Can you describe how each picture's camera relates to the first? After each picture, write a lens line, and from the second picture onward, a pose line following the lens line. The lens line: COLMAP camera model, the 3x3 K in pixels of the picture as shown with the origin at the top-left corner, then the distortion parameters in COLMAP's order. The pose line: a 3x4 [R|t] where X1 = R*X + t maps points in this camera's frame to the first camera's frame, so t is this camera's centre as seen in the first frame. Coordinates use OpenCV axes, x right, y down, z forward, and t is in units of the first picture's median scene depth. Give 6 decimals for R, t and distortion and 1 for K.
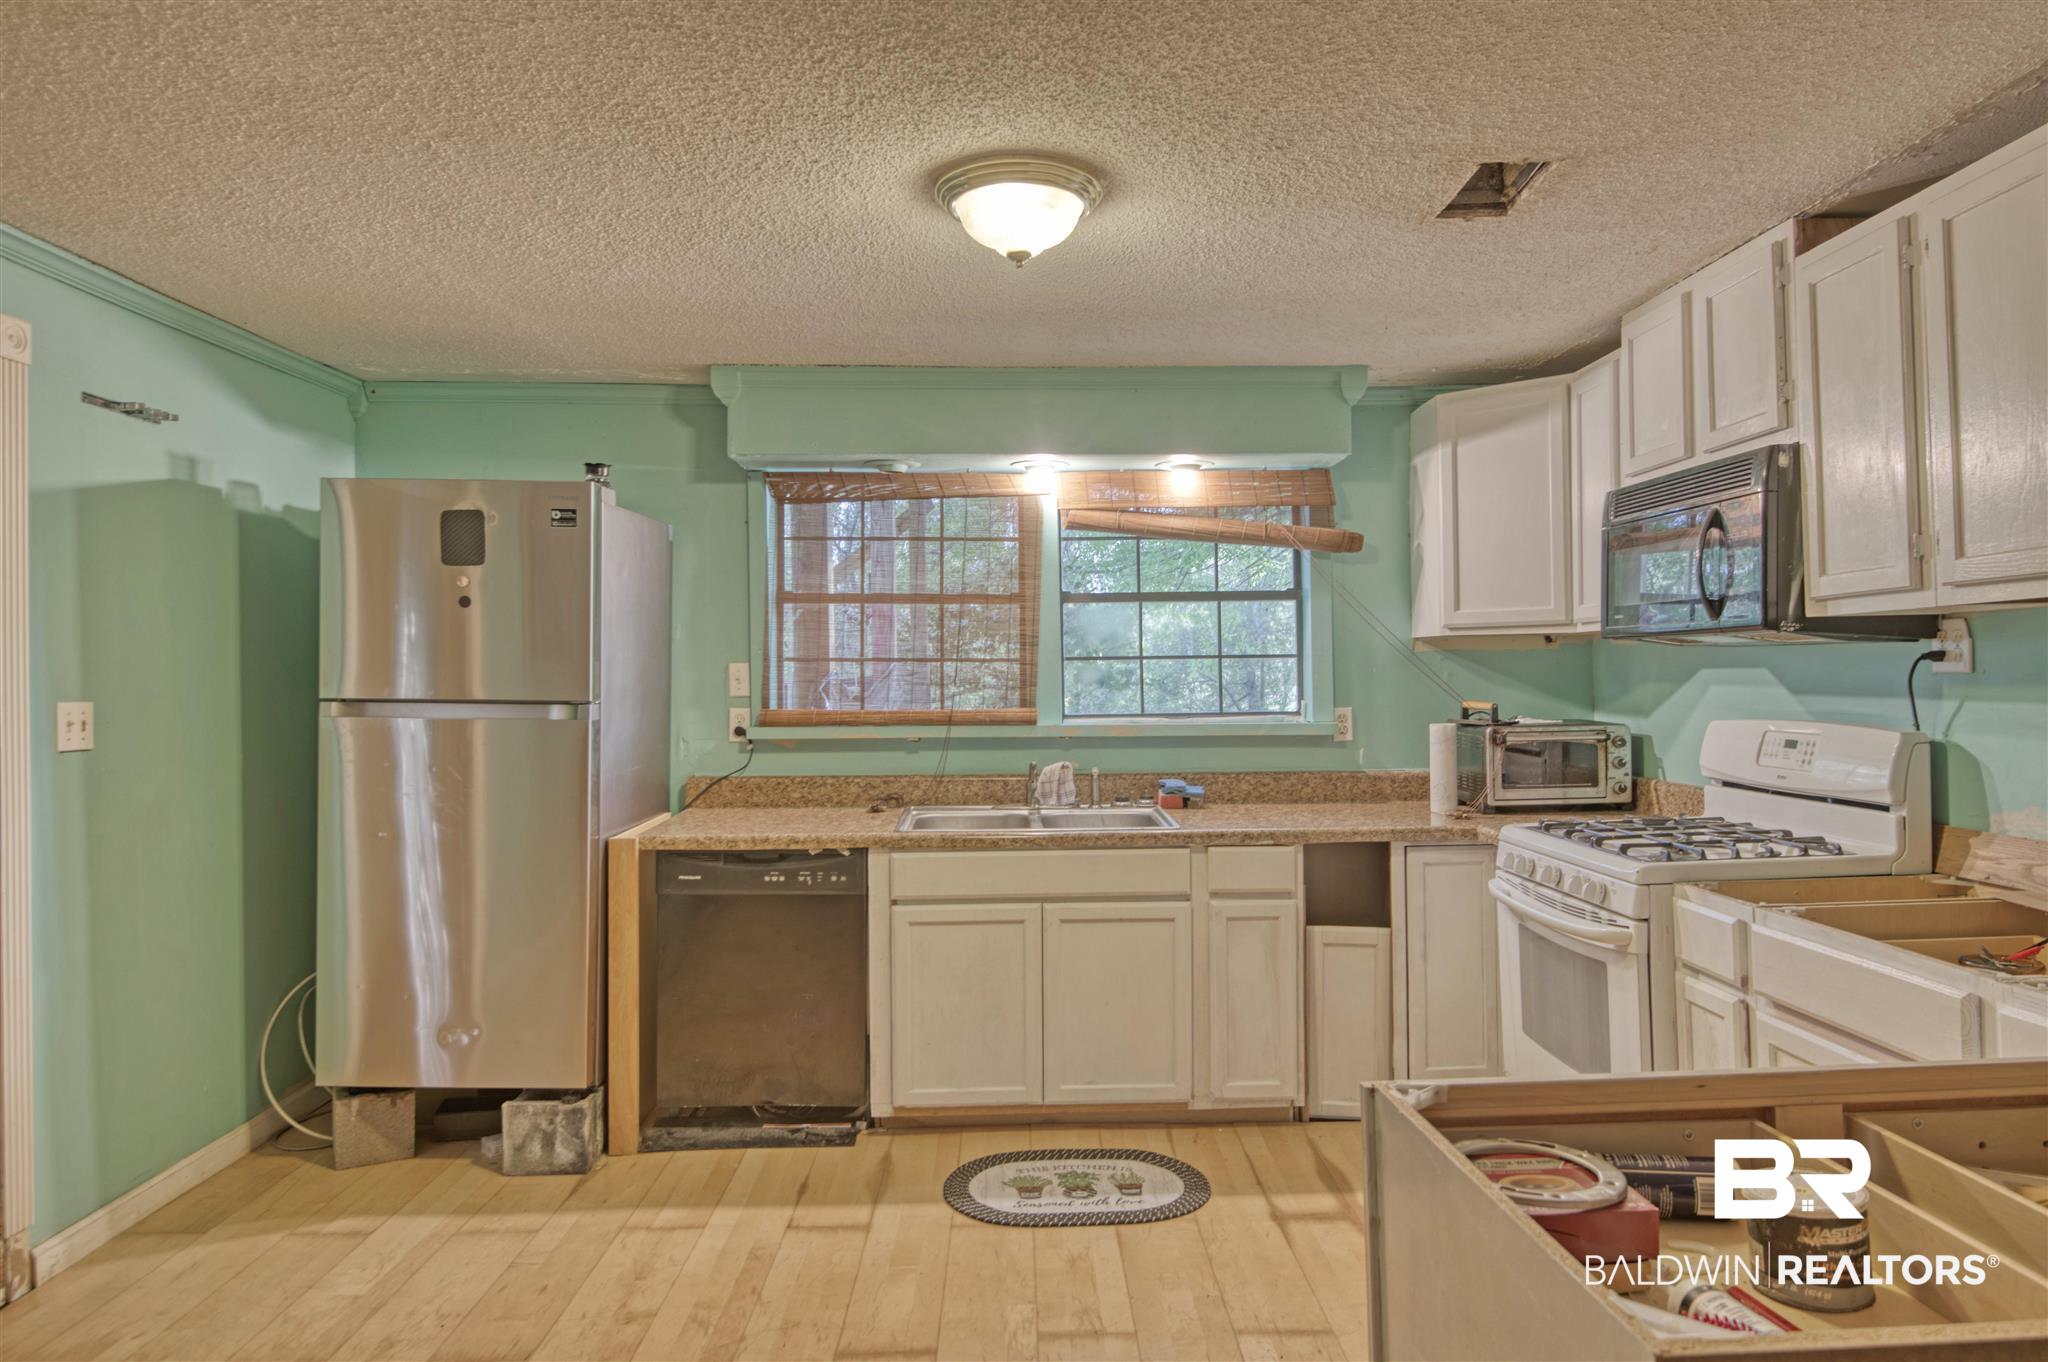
lens RADIAL K [[1320.4, 0, 1054.6], [0, 1320.4, 671.6], [0, 0, 1]] dist [0.035068, -0.037848]
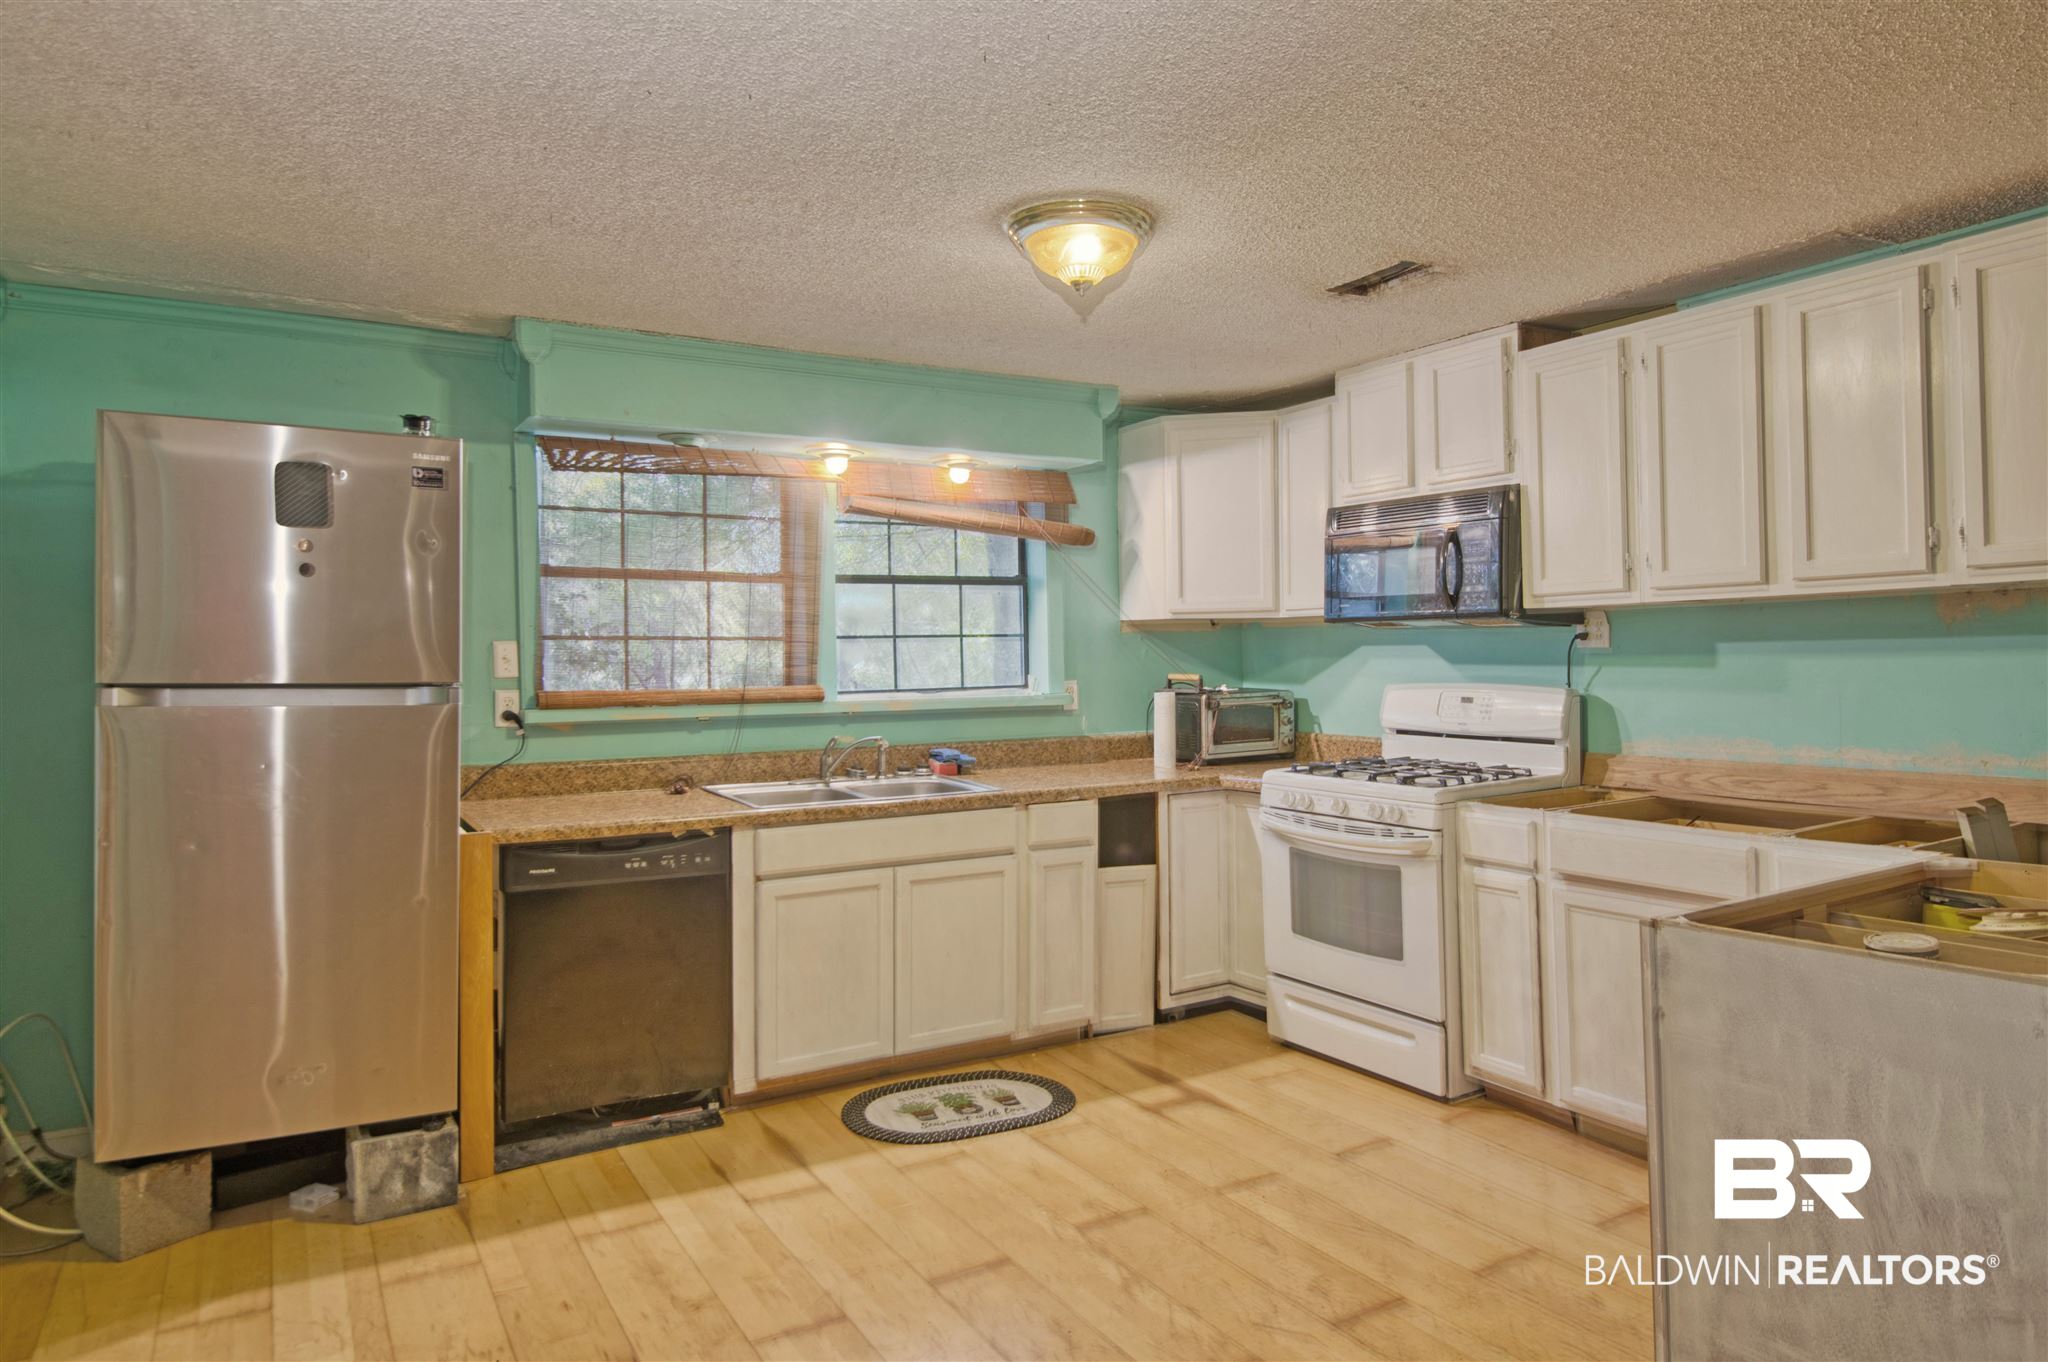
lens RADIAL K [[1320.4, 0, 1054.6], [0, 1320.4, 671.6], [0, 0, 1]] dist [0.035068, -0.037848]
pose [[0.870934, -0.010087, 0.491296, -0.418846], [0.003446, 0.999890, 0.014420, 0.002918], [-0.491388, -0.010866, 0.870873, 0.012723]]
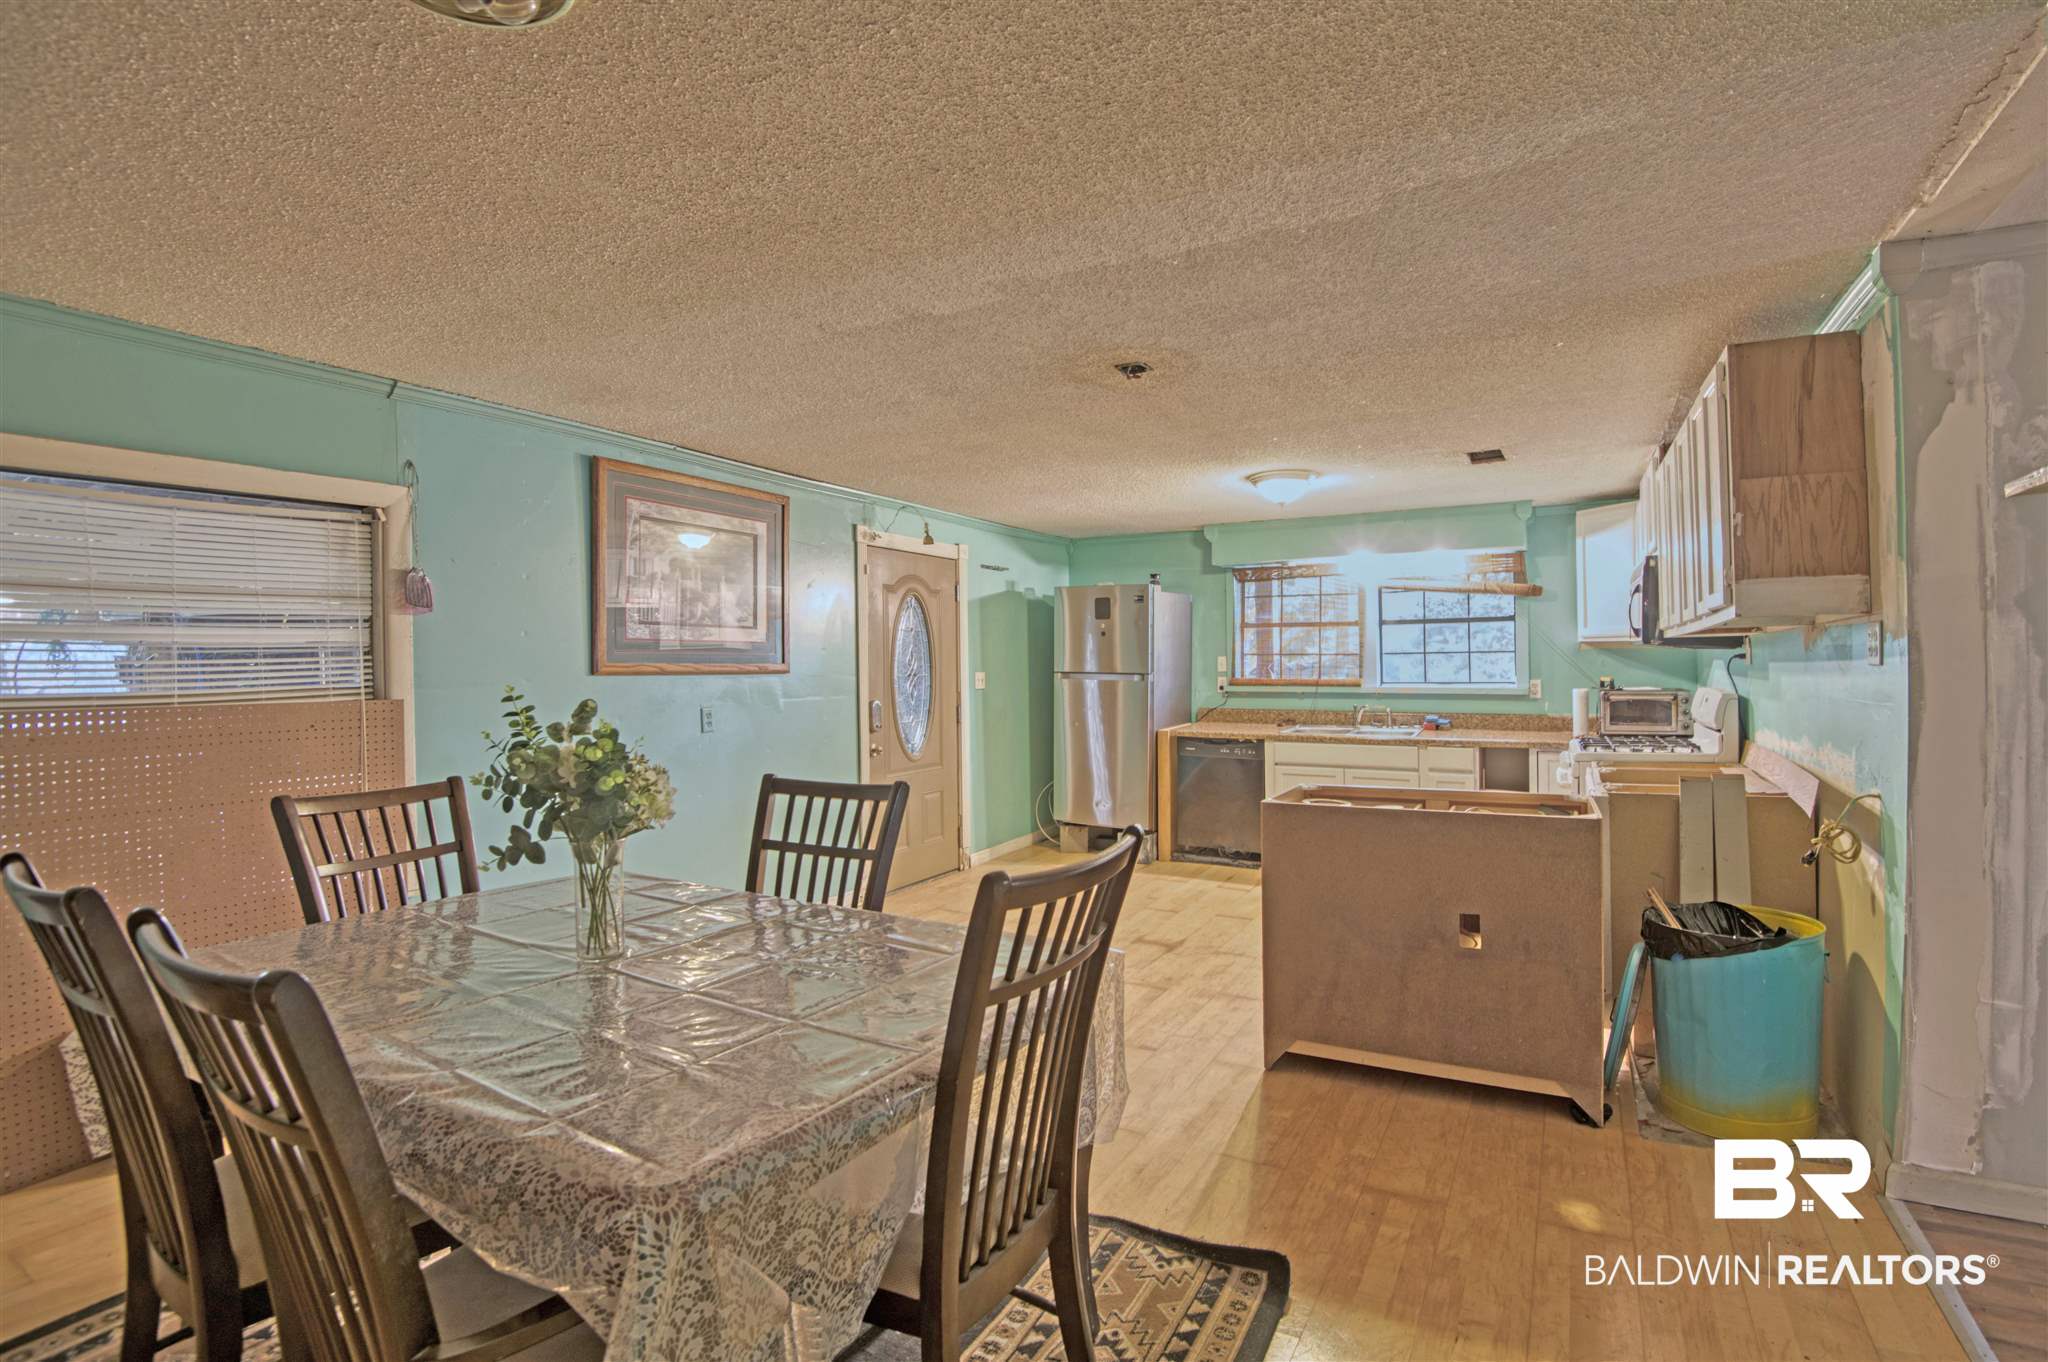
lens RADIAL K [[979.7, 0, 1030.4], [0, 979.7, 669.0], [0, 0, 1]] dist [-0.001356, -0.000127]
pose [[0.855001, 0.005259, -0.518600, 0.382165], [0.004032, 0.999851, 0.016786, -0.016420], [0.518611, -0.016444, 0.854852, -0.632025]]
